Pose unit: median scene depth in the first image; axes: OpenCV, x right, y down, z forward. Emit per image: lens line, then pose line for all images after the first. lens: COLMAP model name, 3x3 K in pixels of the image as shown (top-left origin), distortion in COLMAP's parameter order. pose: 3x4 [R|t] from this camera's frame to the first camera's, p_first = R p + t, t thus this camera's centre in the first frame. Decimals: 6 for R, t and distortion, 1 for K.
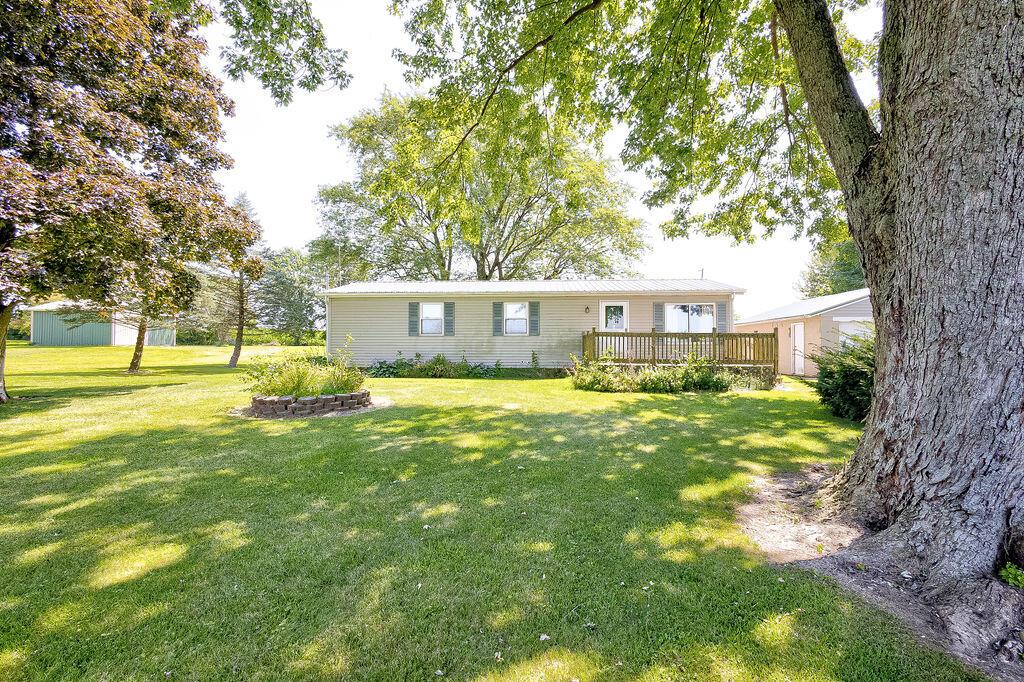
lens RADIAL K [[480.7, 0, 506.5], [0, 480.7, 333.9], [0, 0, 1]] dist [0.001193, 0.000134]
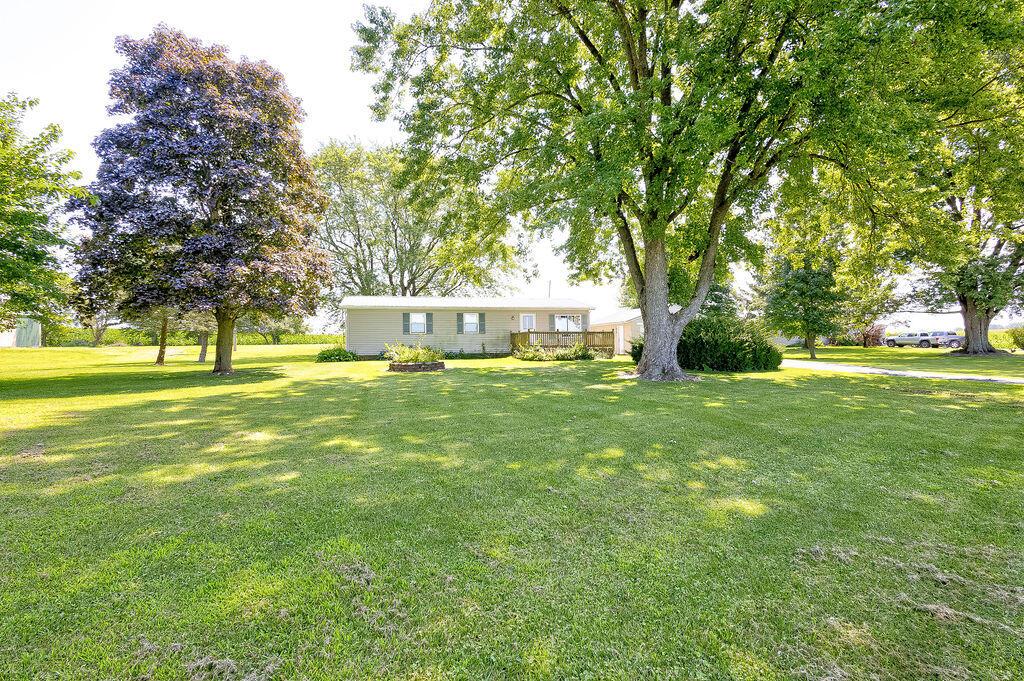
lens RADIAL K [[480.7, 0, 506.5], [0, 480.7, 333.4], [0, 0, 1]] dist [0.001193, 0.000134]
pose [[0.946602, -0.007049, 0.322327, -0.515457], [0.005594, 0.999970, 0.005439, -0.007230], [-0.322355, -0.003345, 0.946613, -0.769317]]
